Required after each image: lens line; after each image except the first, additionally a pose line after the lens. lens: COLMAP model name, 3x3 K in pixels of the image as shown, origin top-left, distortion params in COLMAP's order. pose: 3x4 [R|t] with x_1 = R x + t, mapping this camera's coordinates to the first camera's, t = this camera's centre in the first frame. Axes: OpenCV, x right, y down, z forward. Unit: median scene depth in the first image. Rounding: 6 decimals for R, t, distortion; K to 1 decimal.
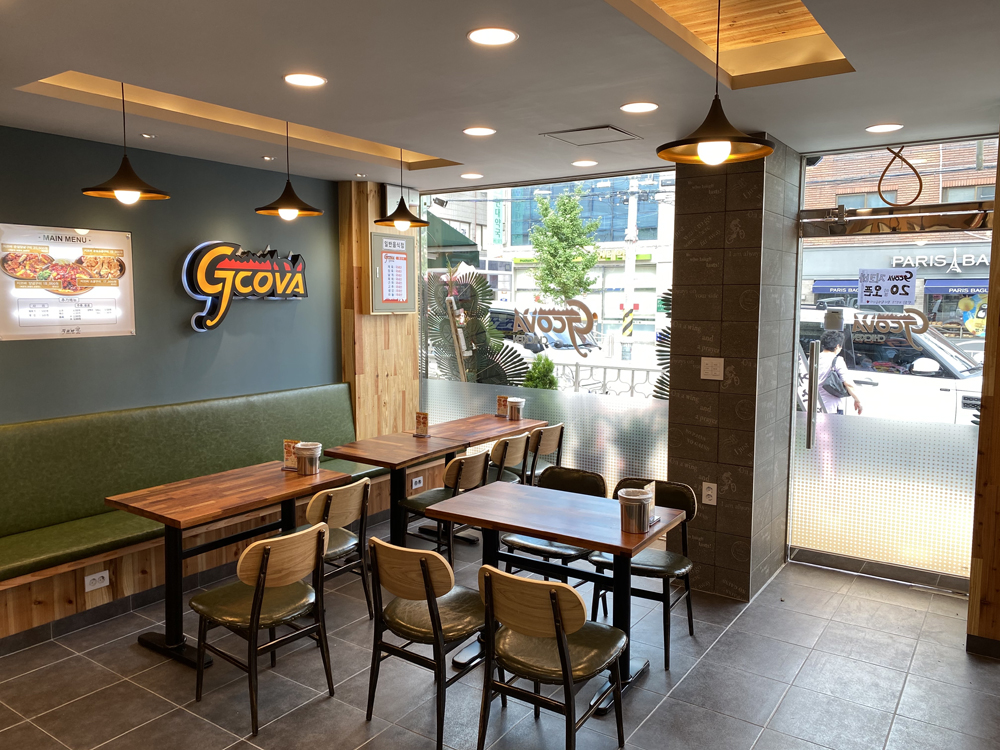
lens RADIAL K [[762.9, 0, 499.7], [0, 762.9, 372.2], [0, 0, 1]] dist [0.007646, -0.002440]
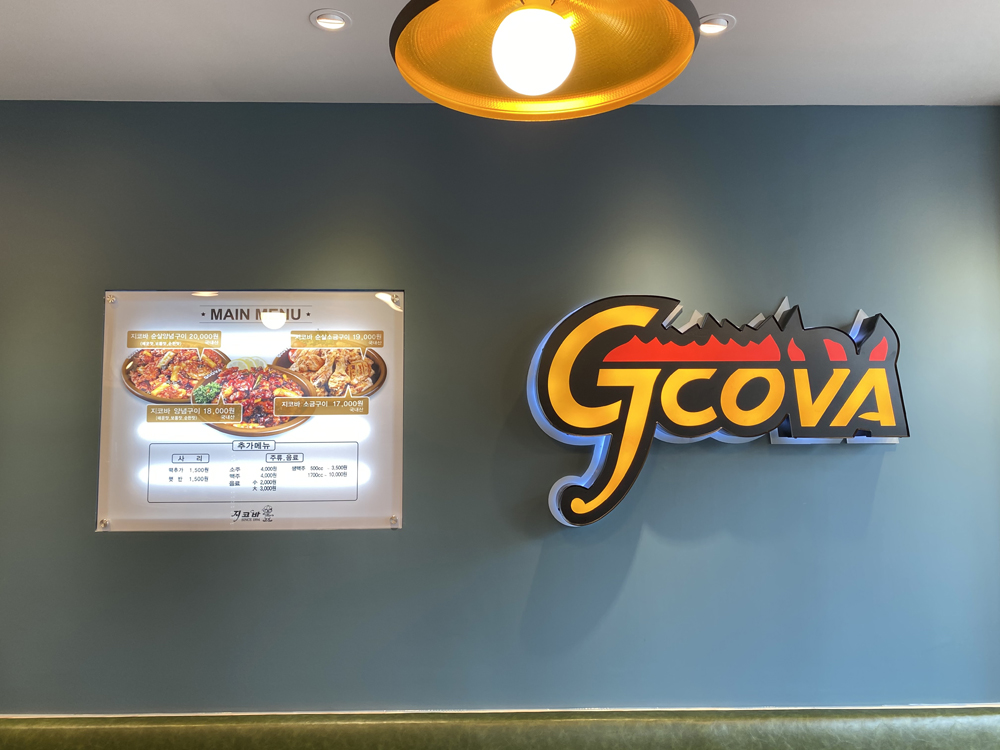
lens RADIAL K [[762.9, 0, 501.4], [0, 762.9, 371.9], [0, 0, 1]] dist [0.007646, -0.002440]
pose [[0.590588, -0.054233, -0.805149, -0.102192], [-0.073963, 0.989902, -0.120931, -0.089055], [0.803576, 0.130972, 0.580613, 0.805041]]
